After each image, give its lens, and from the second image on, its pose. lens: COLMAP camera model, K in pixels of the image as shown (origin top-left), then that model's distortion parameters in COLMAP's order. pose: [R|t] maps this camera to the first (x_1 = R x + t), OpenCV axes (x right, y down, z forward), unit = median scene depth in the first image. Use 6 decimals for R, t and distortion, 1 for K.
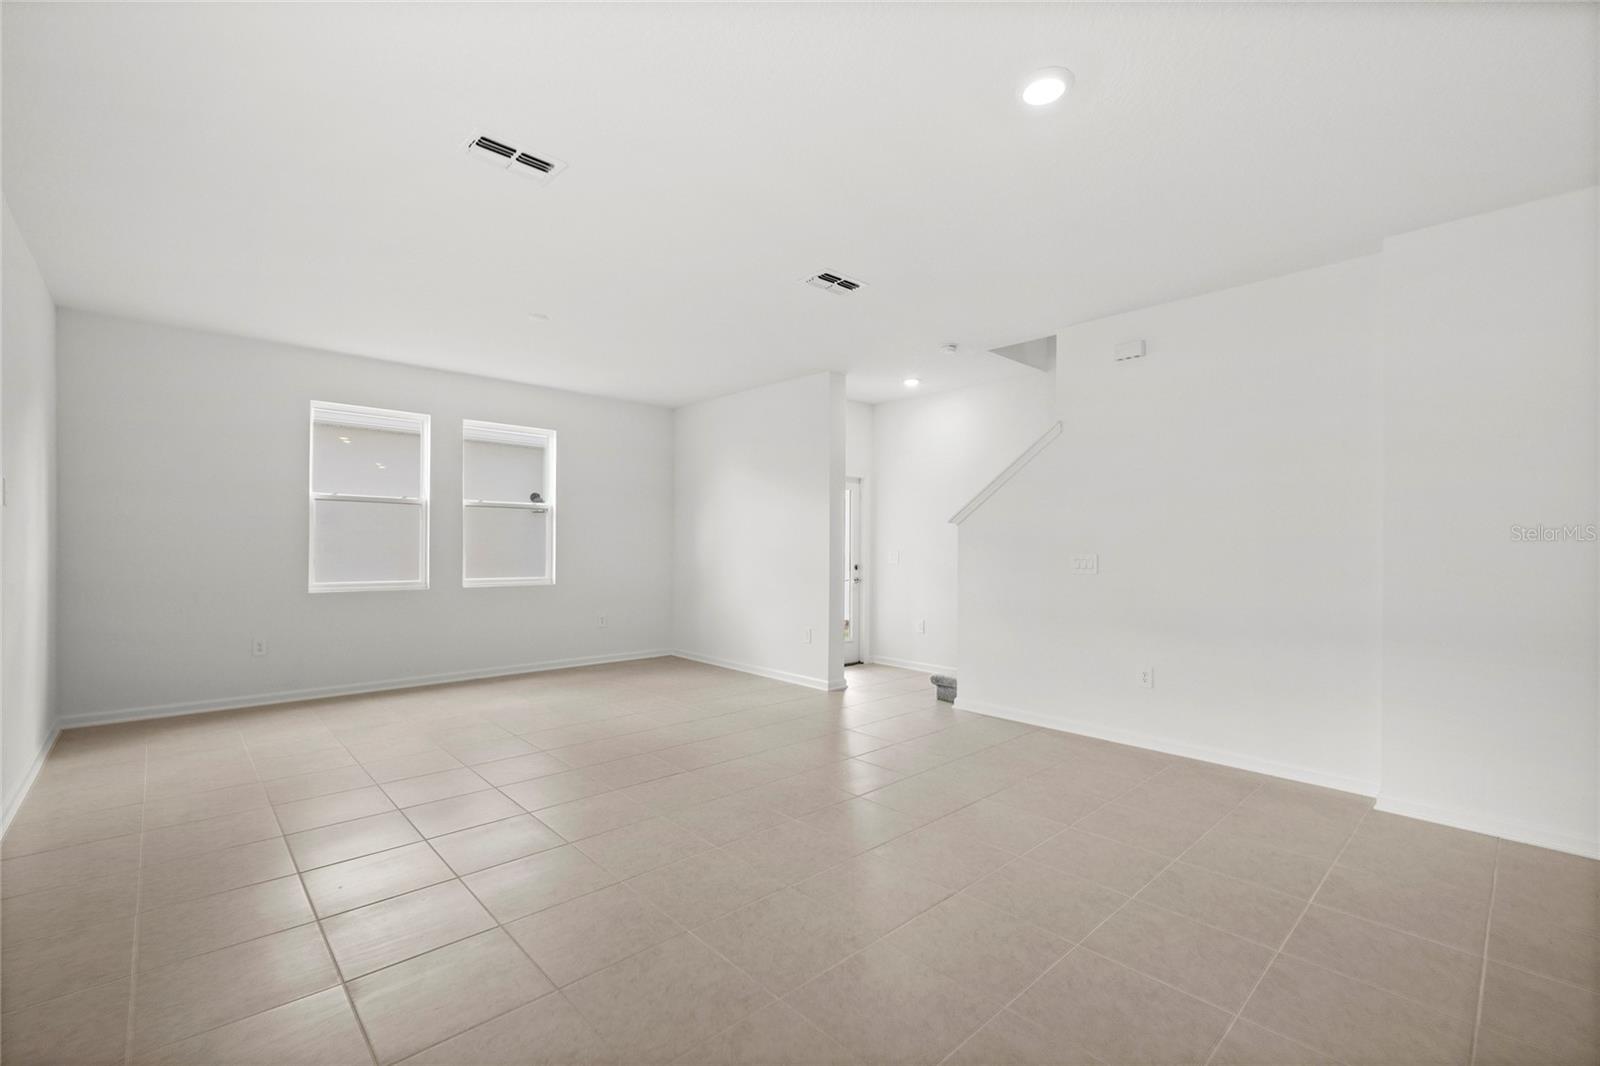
lens RADIAL K [[676.3, 0, 800.0], [0, 676.3, 533.0], [0, 0, 1]] dist [-0.000108, 0.000032]
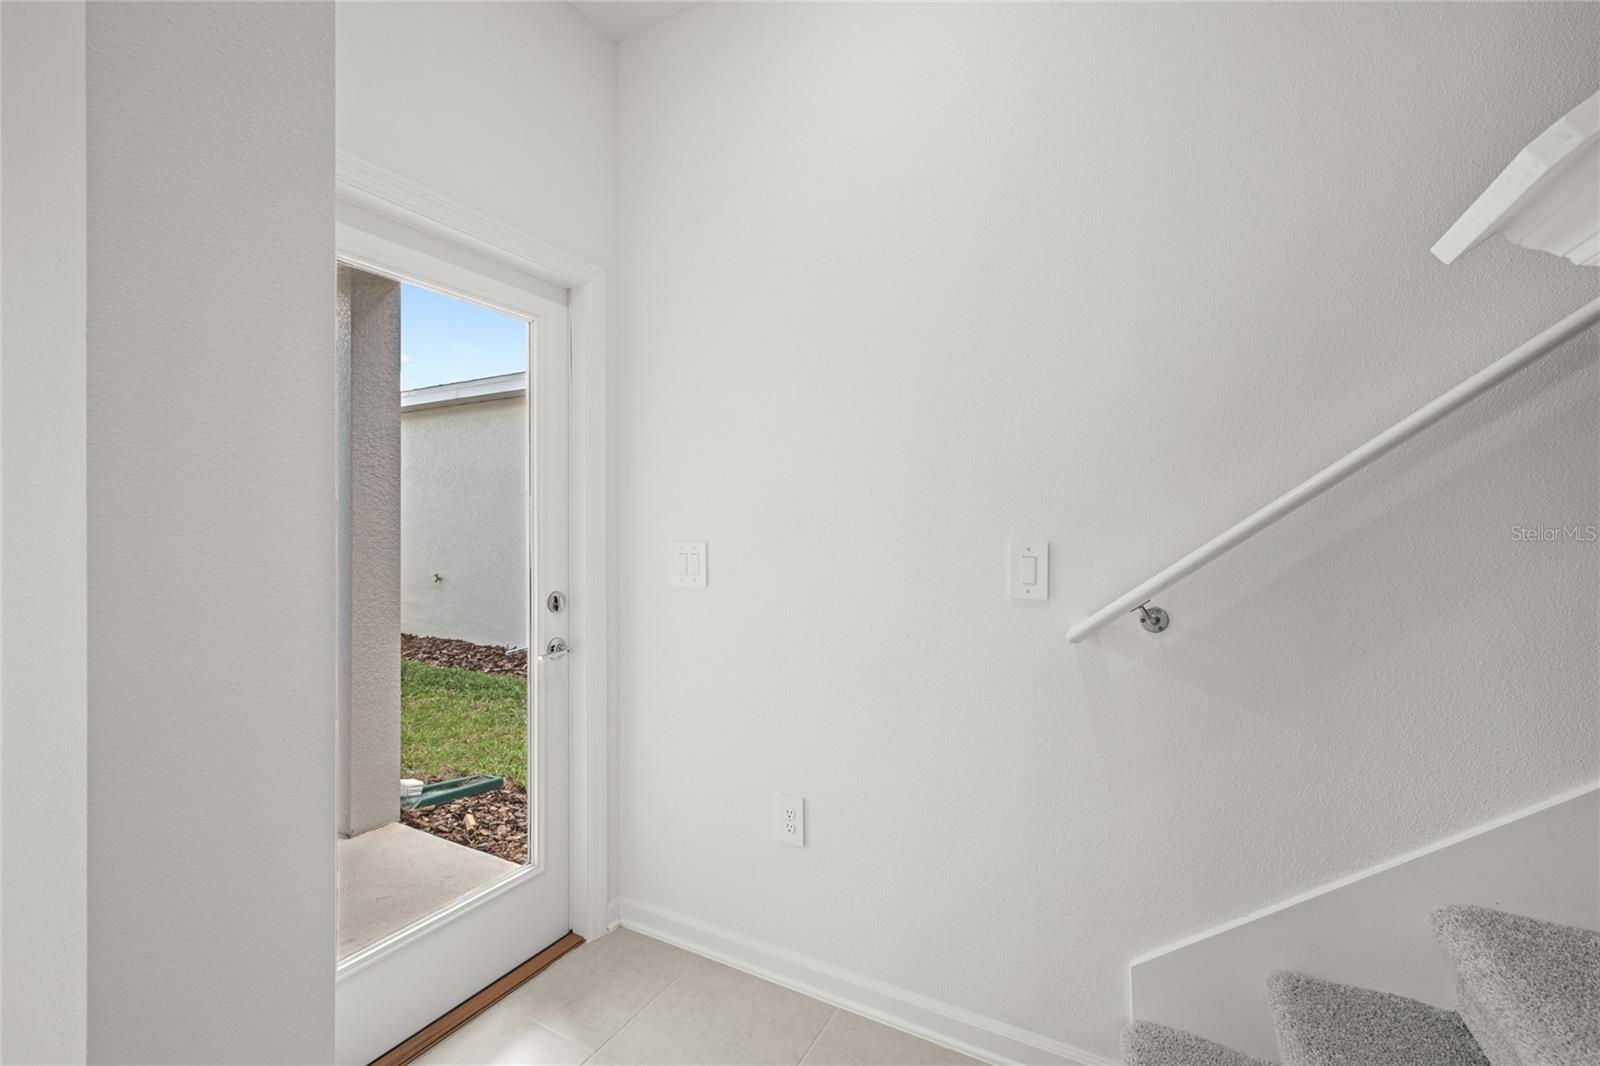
lens RADIAL K [[676.3, 0, 800.0], [0, 676.3, 533.0], [0, 0, 1]] dist [-0.000108, 0.000032]
pose [[0.948669, -0.001031, 0.316268, 0.091103], [-0.007339, 0.999654, 0.025271, 0.014415], [-0.316185, -0.026295, 0.948333, 0.702505]]
